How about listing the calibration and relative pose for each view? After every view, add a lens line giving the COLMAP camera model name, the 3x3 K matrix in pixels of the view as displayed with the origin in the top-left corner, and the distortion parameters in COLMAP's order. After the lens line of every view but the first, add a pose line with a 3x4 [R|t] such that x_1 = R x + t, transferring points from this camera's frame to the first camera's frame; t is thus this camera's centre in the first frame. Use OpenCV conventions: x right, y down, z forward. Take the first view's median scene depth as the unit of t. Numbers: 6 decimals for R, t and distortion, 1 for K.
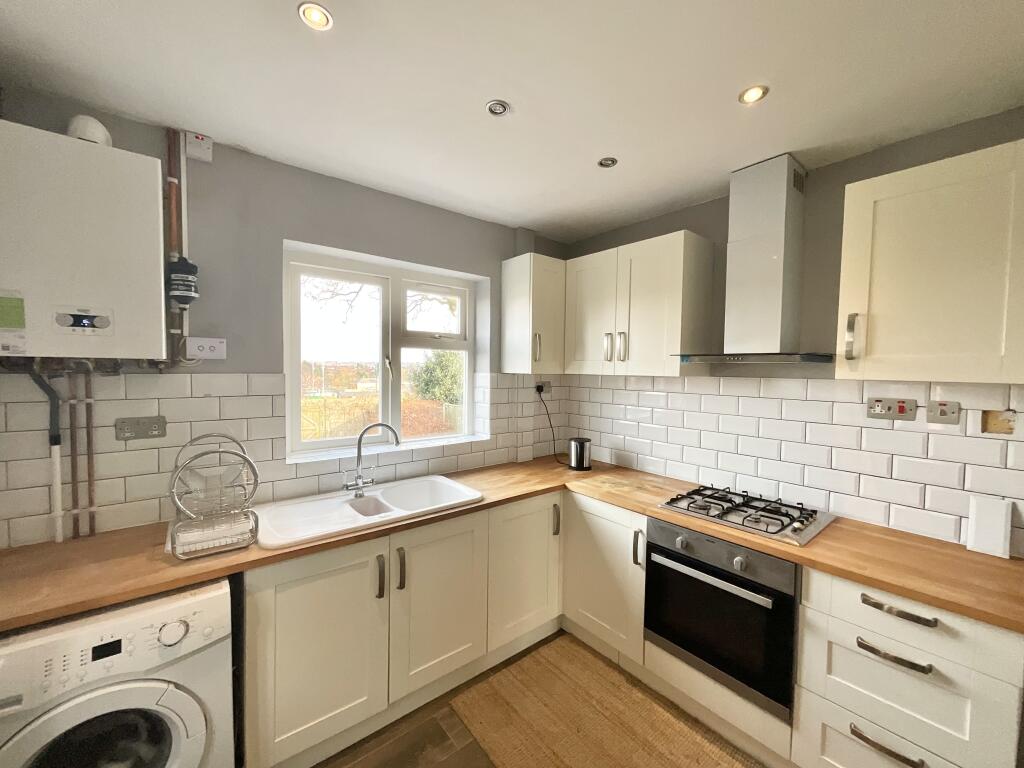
lens RADIAL K [[408.4, 0, 512.3], [0, 408.4, 382.7], [0, 0, 1]] dist [-0.006710, 0.000516]
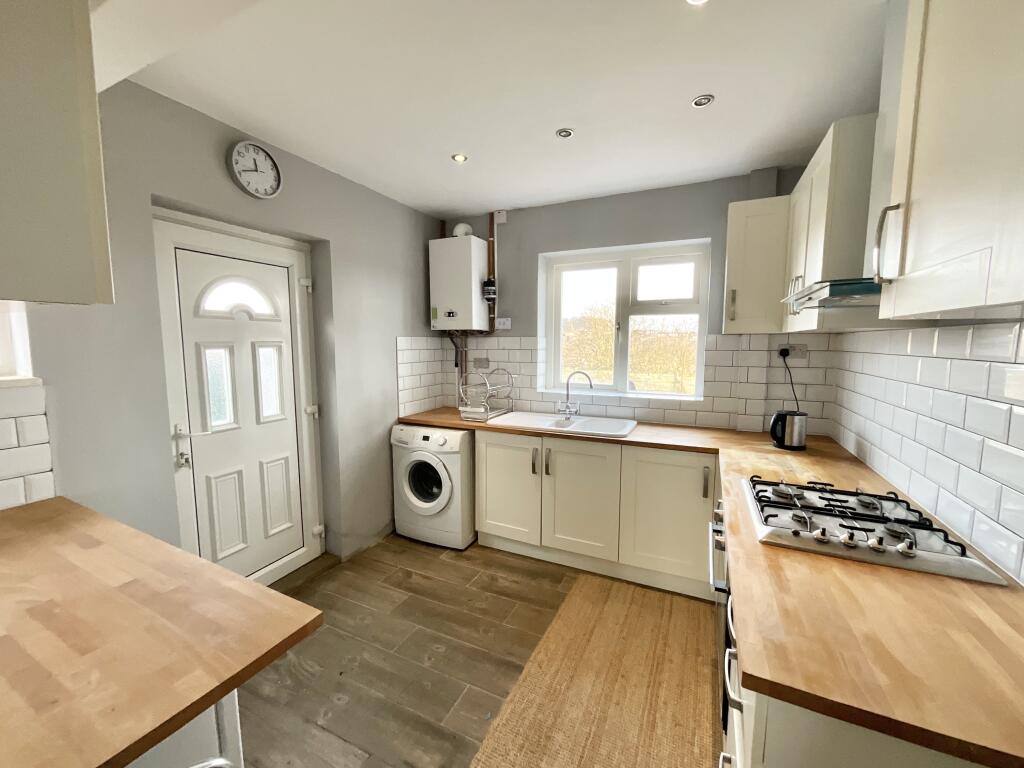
lens RADIAL K [[408.4, 0, 510.7], [0, 408.4, 382.7], [0, 0, 1]] dist [-0.006710, 0.000516]
pose [[0.430077, 0.075498, -0.899630, 0.902852], [-0.026505, 0.997123, 0.071009, 0.049062], [0.902403, -0.006694, 0.430841, 0.191412]]
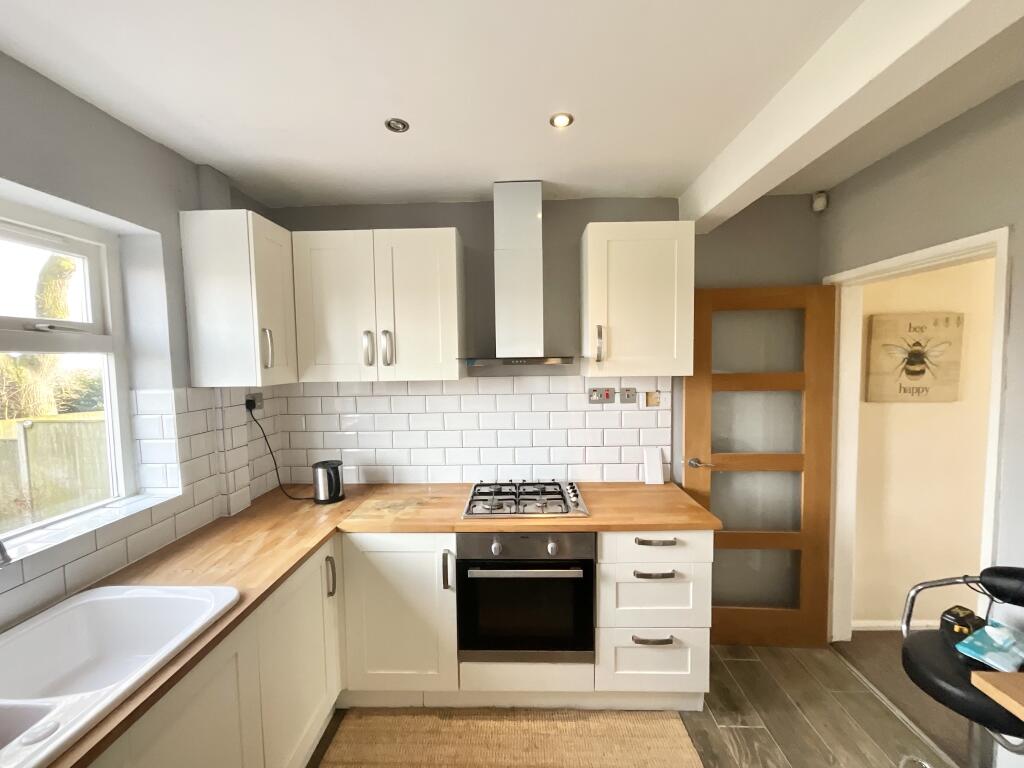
lens RADIAL K [[408.4, 0, 511.7], [0, 408.4, 383.7], [0, 0, 1]] dist [-0.006710, 0.000516]
pose [[0.652631, -0.068094, 0.754610, -0.260031], [0.051606, 0.997635, 0.045393, -0.047090], [-0.755916, 0.009318, 0.654602, 0.288073]]
